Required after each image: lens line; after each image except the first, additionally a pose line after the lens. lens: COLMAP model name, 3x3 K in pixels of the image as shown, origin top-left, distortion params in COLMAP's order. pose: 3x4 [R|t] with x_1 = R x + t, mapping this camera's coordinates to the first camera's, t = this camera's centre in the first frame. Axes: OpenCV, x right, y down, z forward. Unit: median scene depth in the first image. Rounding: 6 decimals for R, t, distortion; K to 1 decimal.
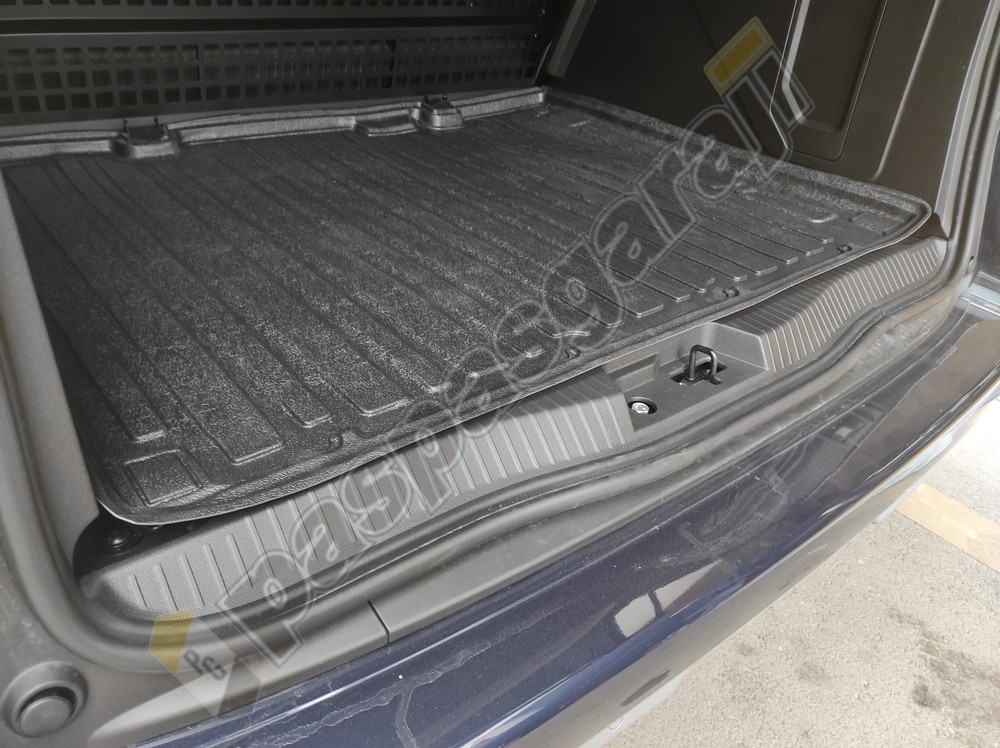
lens RADIAL K [[753.6, 0, 500.0], [0, 753.6, 374.0], [0, 0, 1]] dist [0.018218, 0.000128]
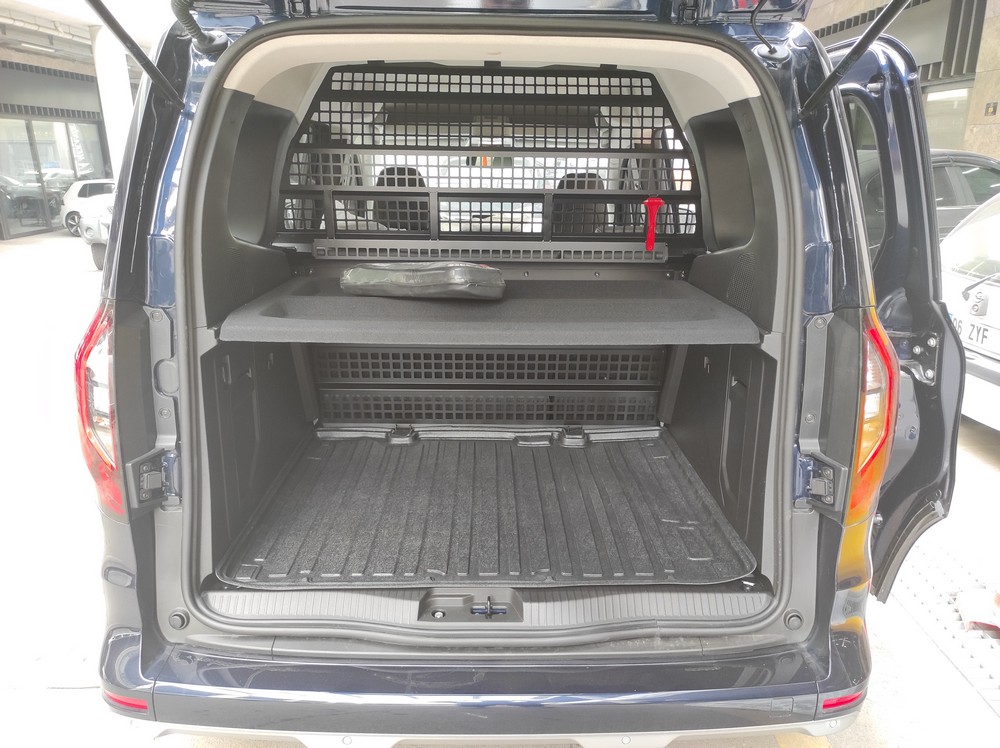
lens RADIAL K [[735.3, 0, 501.7], [0, 735.3, 377.0], [0, 0, 1]] dist [0.068379, -0.085134]
pose [[0.781429, 0.107987, -0.614580, 0.924459], [-0.282103, 0.939650, -0.193585, -0.137288], [0.556585, 0.324647, 0.764733, -0.420879]]
